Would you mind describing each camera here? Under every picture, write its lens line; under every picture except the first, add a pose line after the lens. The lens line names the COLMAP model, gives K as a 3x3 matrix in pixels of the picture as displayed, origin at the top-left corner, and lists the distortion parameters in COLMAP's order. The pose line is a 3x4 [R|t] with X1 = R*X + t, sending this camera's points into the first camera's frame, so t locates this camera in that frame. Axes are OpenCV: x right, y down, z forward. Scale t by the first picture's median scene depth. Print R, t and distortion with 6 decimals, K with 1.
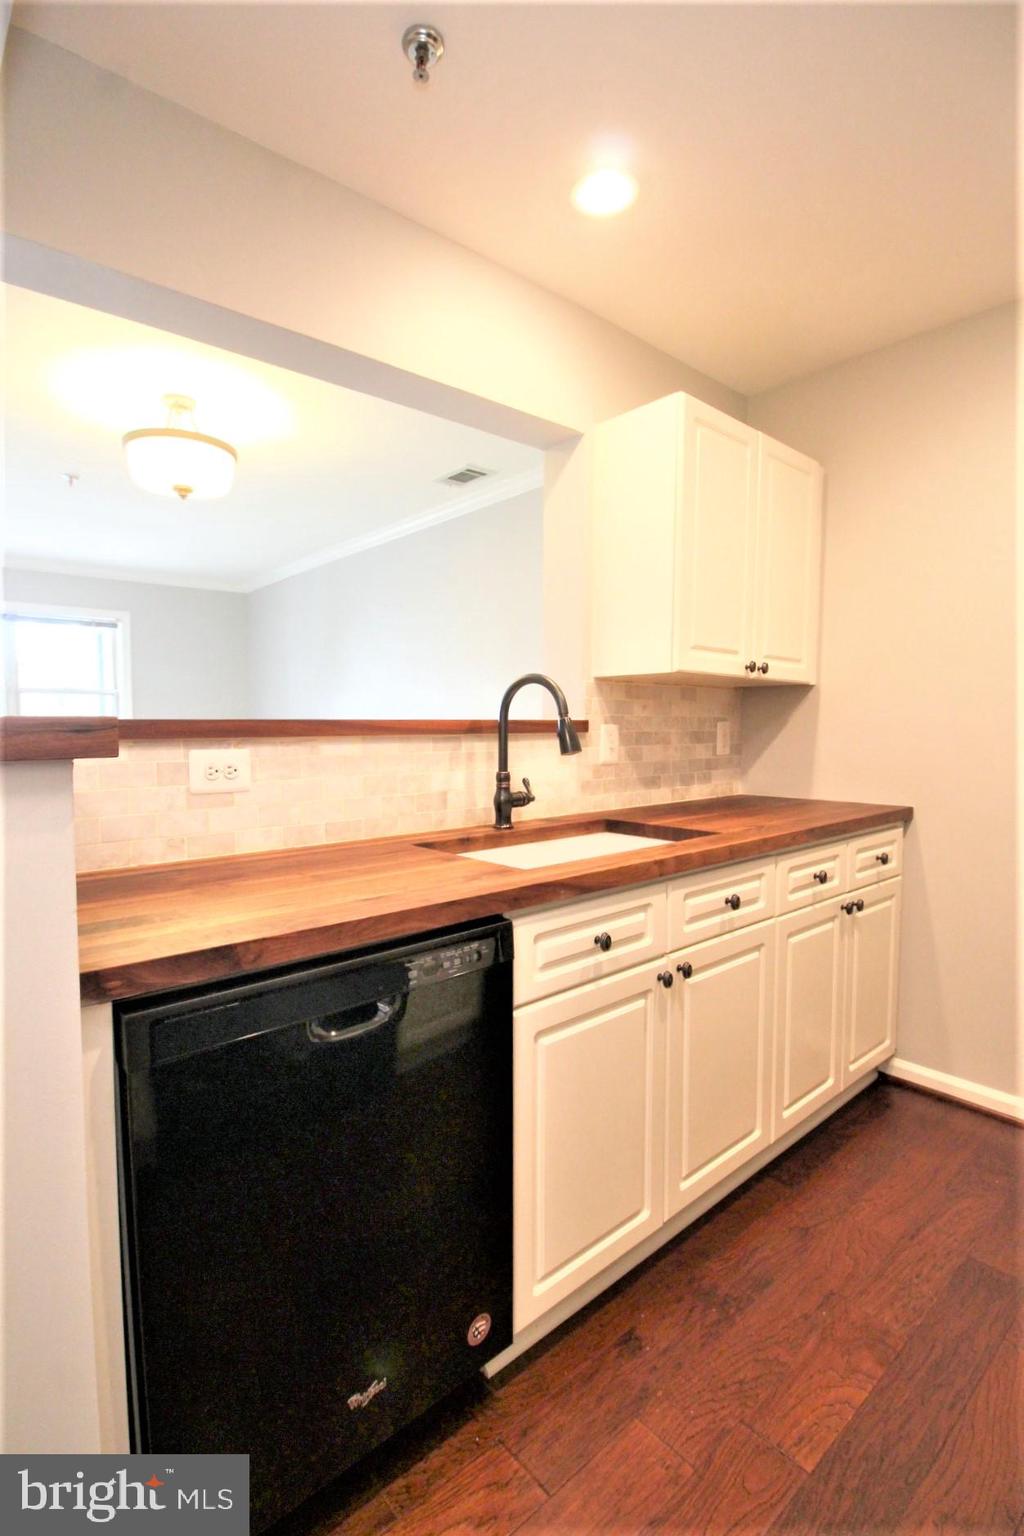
lens RADIAL K [[722.3, 0, 512.0], [0, 722.3, 768.0], [0, 0, 1]] dist [-0.001177, -0.014102]
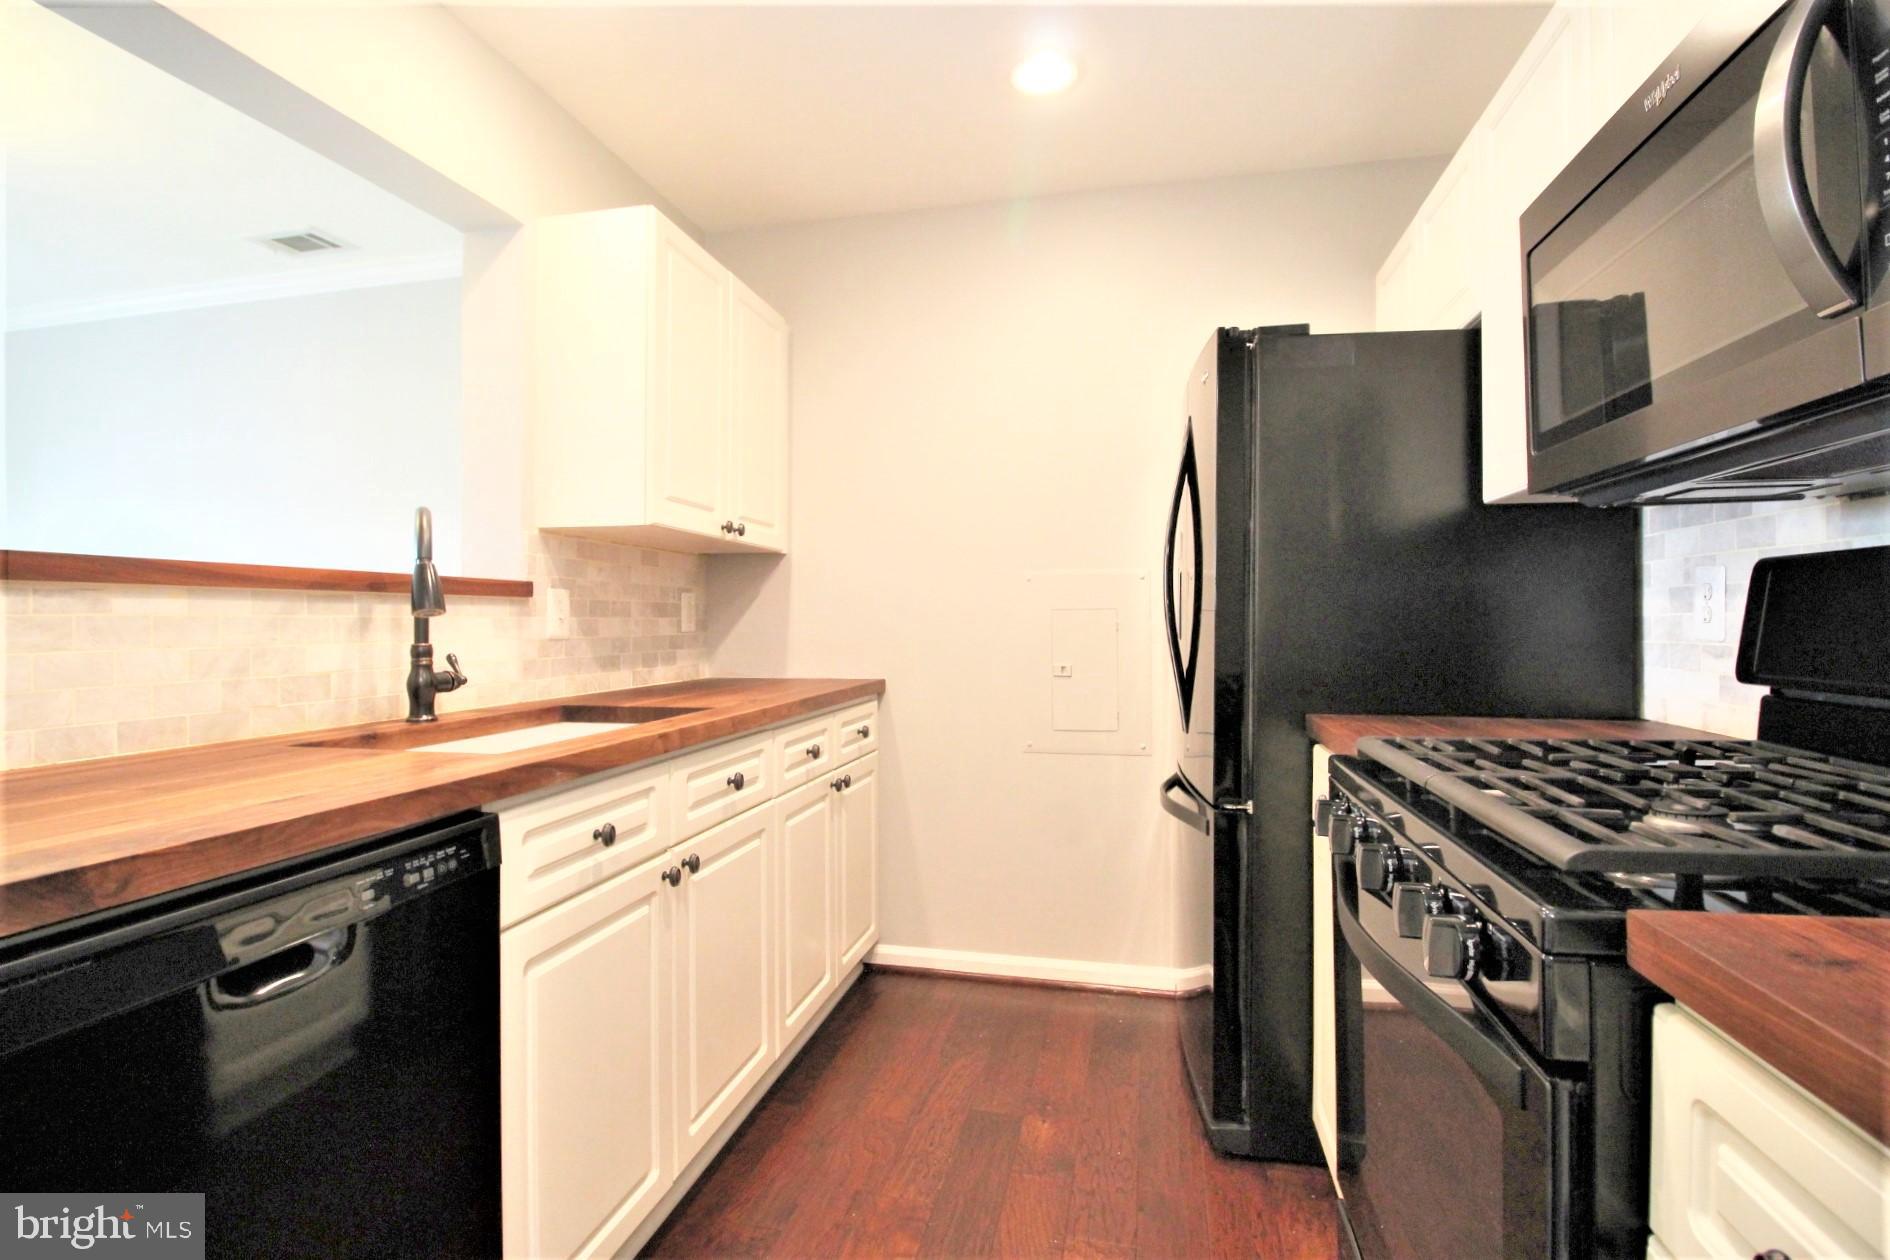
lens RADIAL K [[888.8, 0, 935.8], [0, 888.8, 616.9], [0, 0, 1]] dist [-0.001177, -0.014102]
pose [[0.808618, 0.003378, 0.588324, -0.119028], [0.039893, 0.997367, -0.060557, 0.052729], [-0.586980, 0.072438, 0.806354, -0.028968]]
